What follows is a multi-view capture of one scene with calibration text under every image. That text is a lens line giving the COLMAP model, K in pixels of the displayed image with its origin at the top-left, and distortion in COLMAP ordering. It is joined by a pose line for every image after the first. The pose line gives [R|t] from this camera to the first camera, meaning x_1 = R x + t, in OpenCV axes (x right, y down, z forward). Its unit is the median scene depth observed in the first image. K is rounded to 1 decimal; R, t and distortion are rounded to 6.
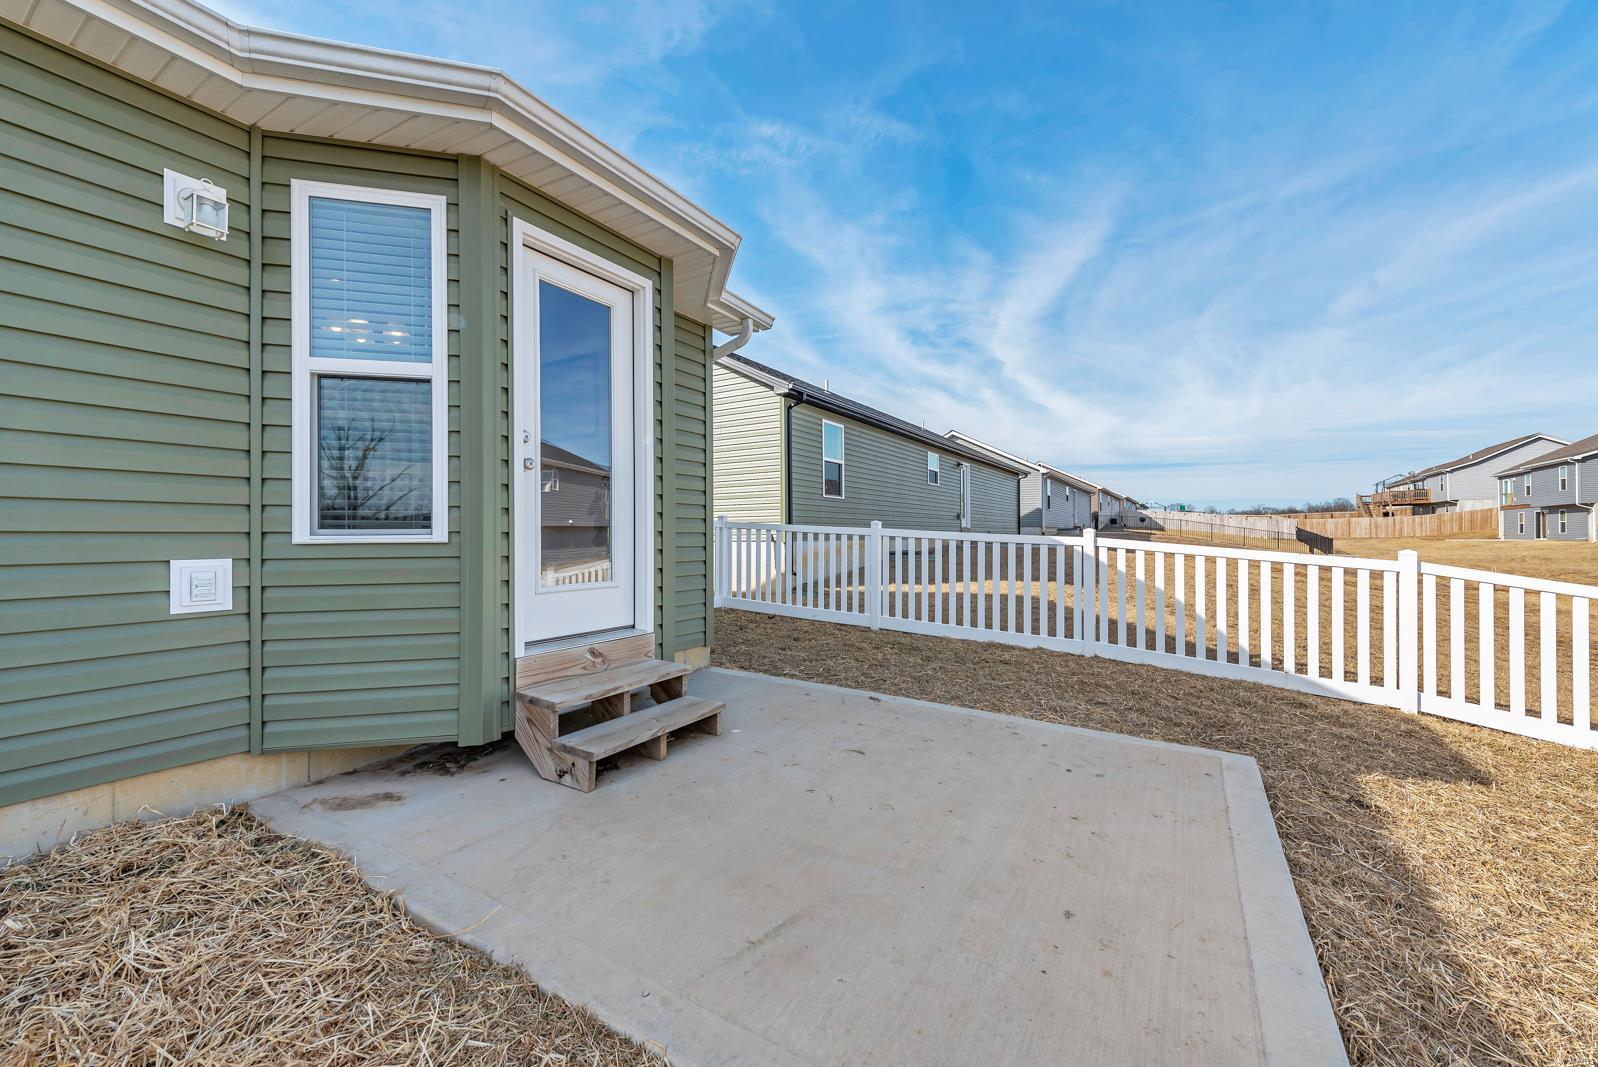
lens RADIAL K [[638.1, 0, 802.6], [0, 638.1, 531.7], [0, 0, 1]] dist [0.008145, -0.001882]
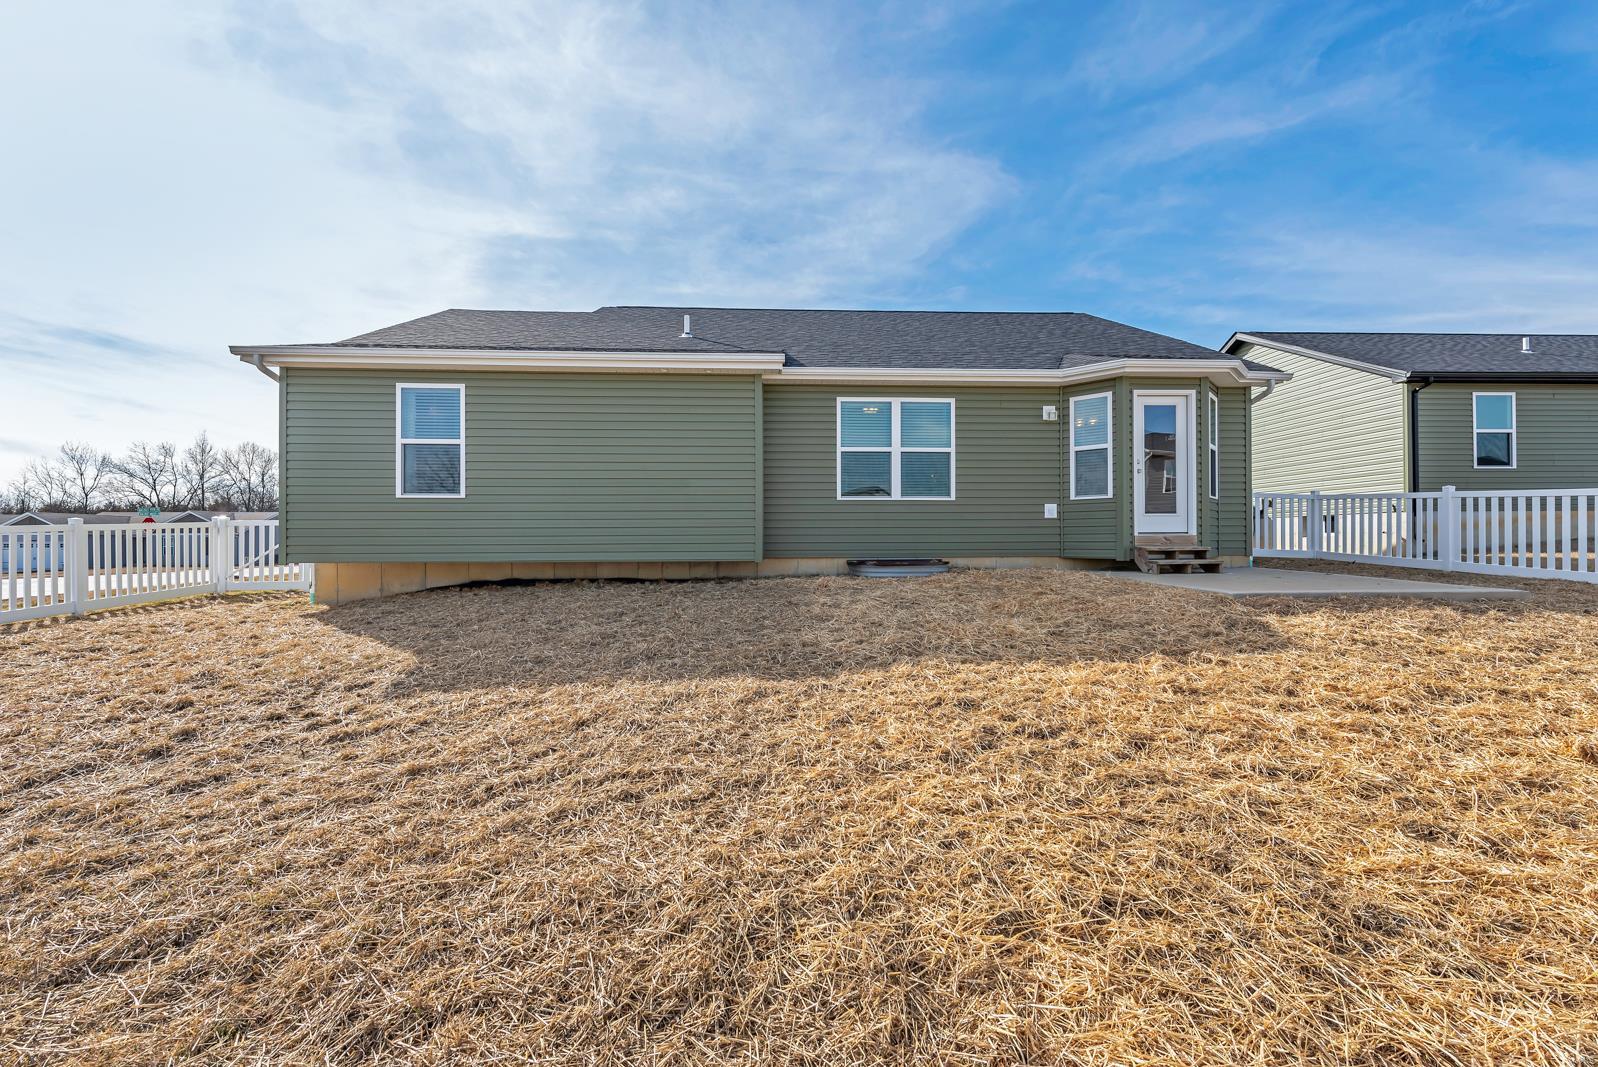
lens RADIAL K [[638.1, 0, 798.6], [0, 638.1, 538.5], [0, 0, 1]] dist [0.008145, -0.001882]
pose [[0.563300, -0.000411, -0.826252, 0.639489], [0.009102, 0.999942, 0.005708, 0.098853], [0.826202, -0.010736, 0.563271, -1.117561]]
